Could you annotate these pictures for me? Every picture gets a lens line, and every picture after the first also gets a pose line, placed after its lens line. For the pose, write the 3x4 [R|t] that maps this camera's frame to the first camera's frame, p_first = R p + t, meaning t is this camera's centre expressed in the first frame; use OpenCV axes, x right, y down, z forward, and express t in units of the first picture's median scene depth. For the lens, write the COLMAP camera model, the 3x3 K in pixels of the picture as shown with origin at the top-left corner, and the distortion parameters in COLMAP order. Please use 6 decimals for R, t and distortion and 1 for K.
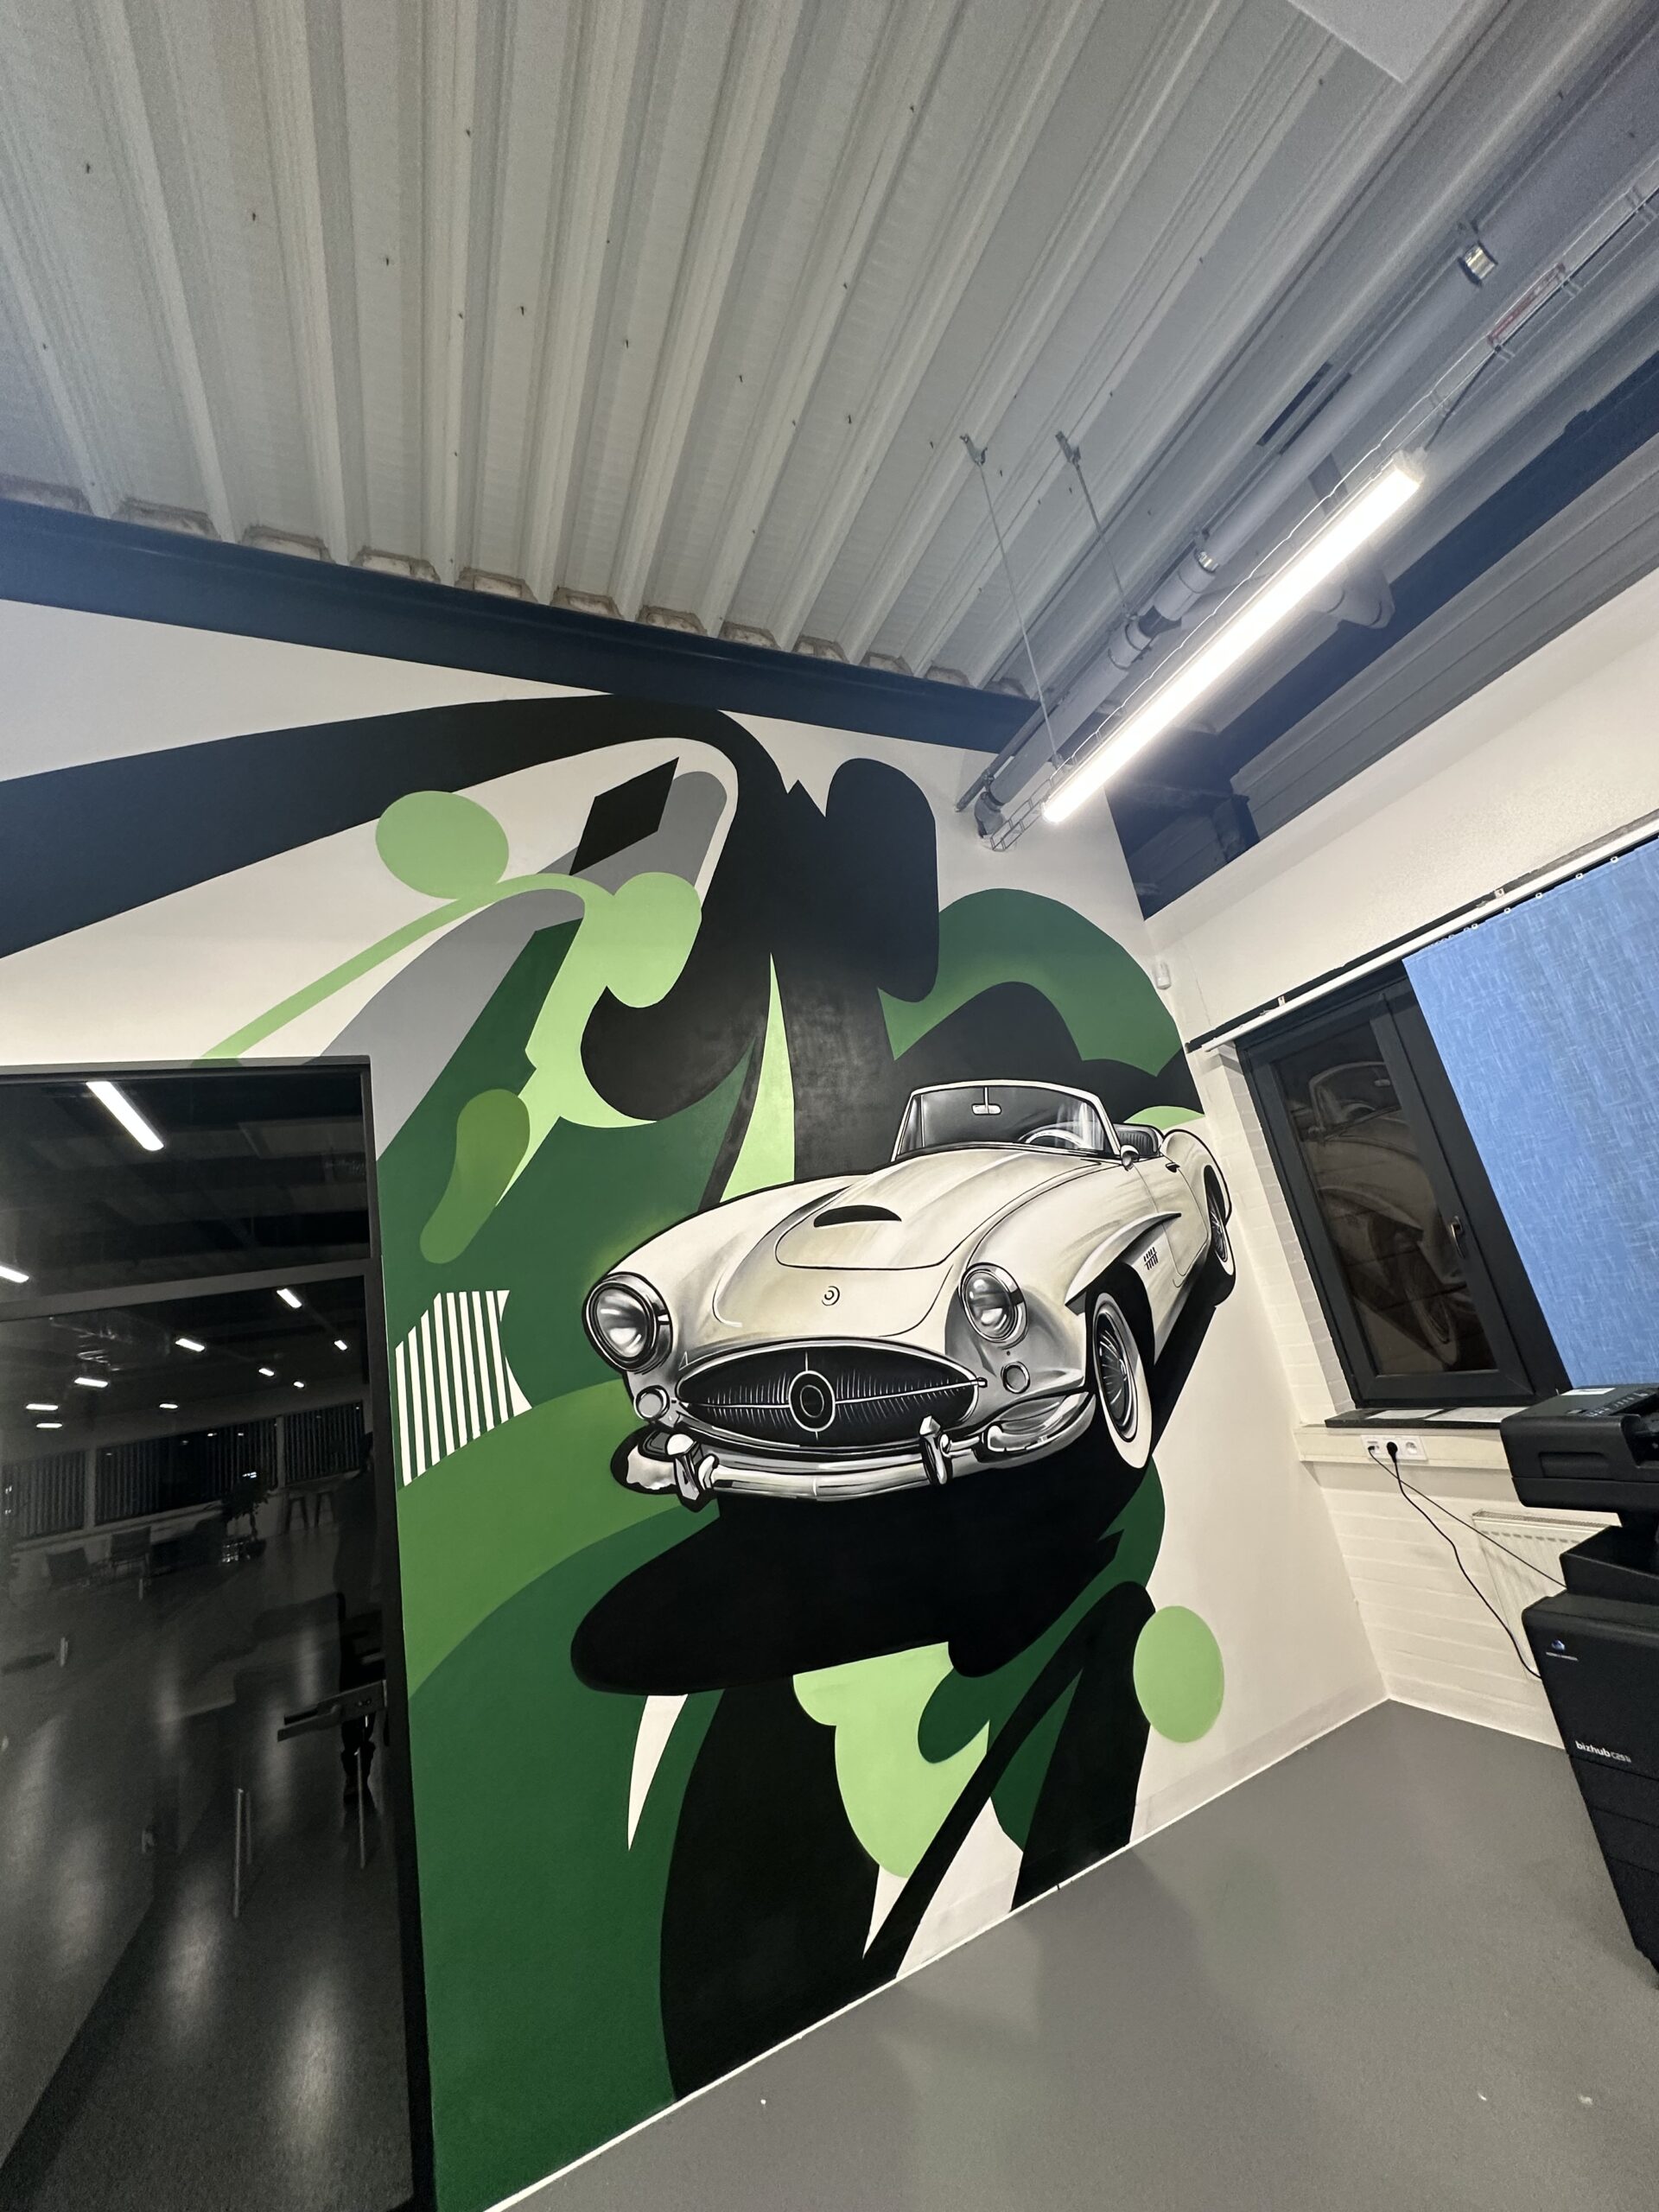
lens RADIAL K [[879.5, 0, 829.5], [0, 879.5, 1106.0], [0, 0, 1]] dist [-0.002380, 0.000645]
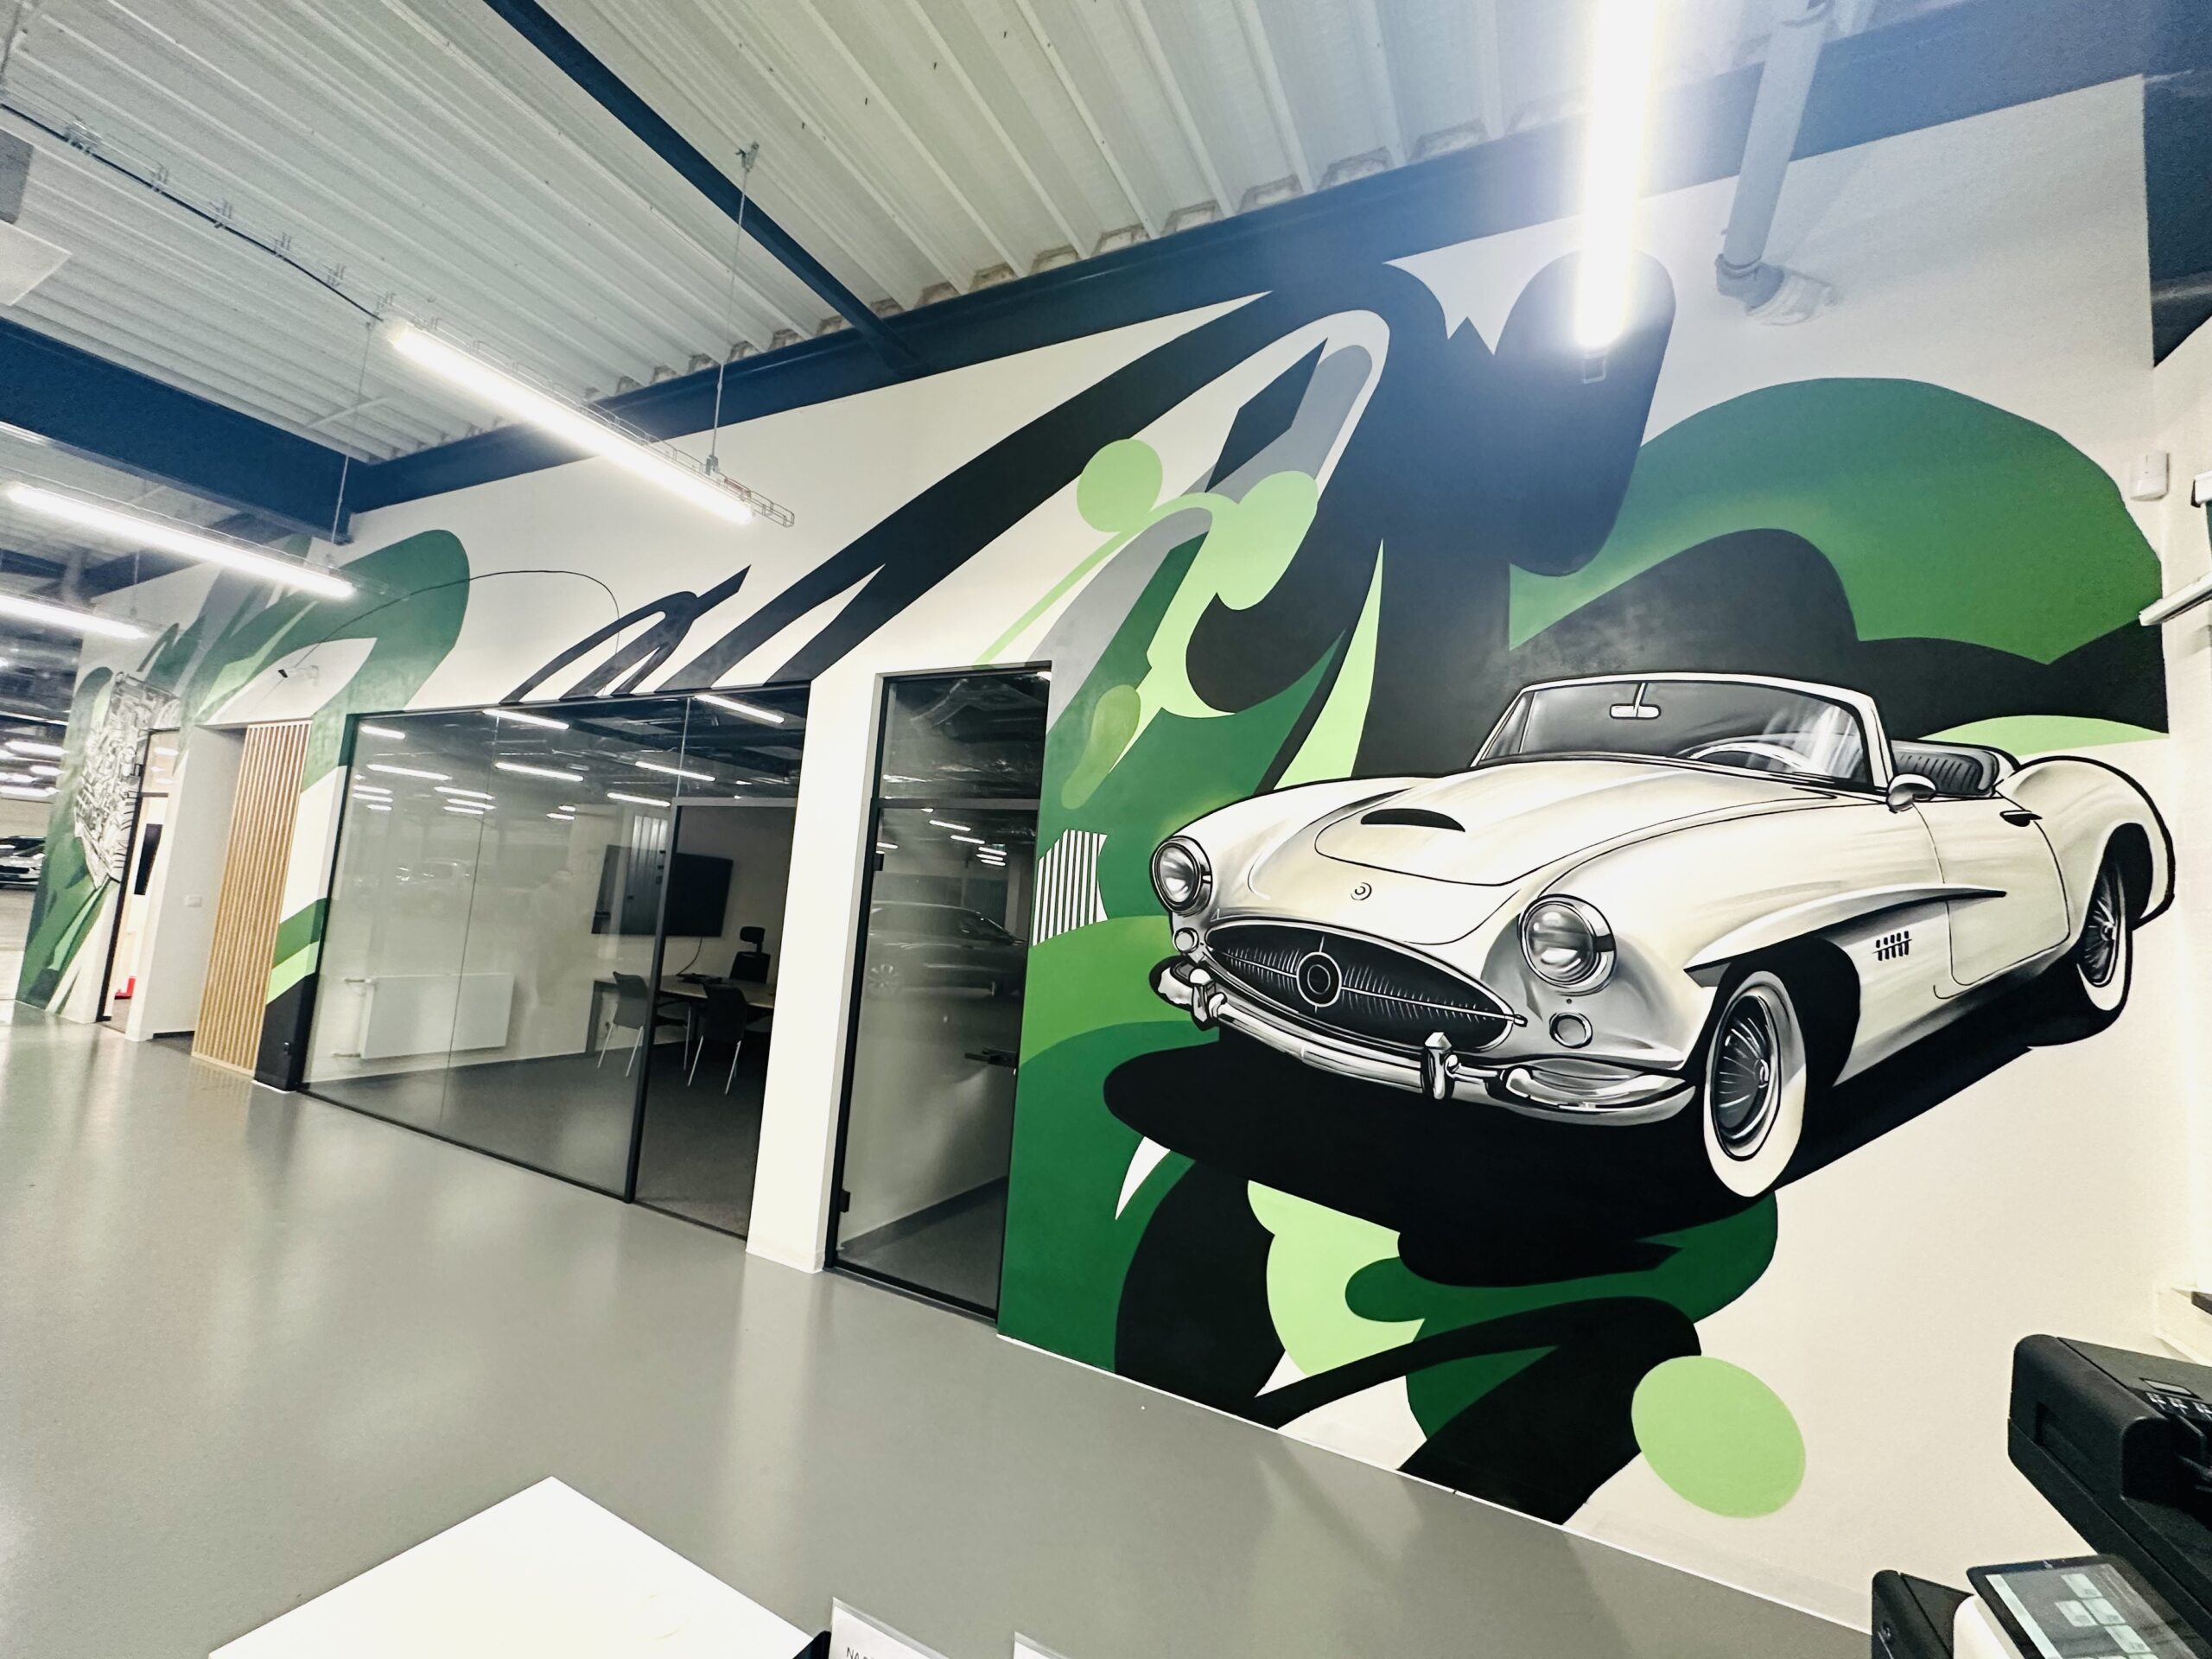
lens RADIAL K [[879.5, 0, 1106.0], [0, 879.5, 829.5], [0, 0, 1]] dist [-0.002380, 0.000645]
pose [[0.602302, 0.159937, -0.782082, 0.603426], [0.016914, 0.976947, 0.212813, -0.078934], [0.798089, -0.141406, 0.585712, 0.160484]]
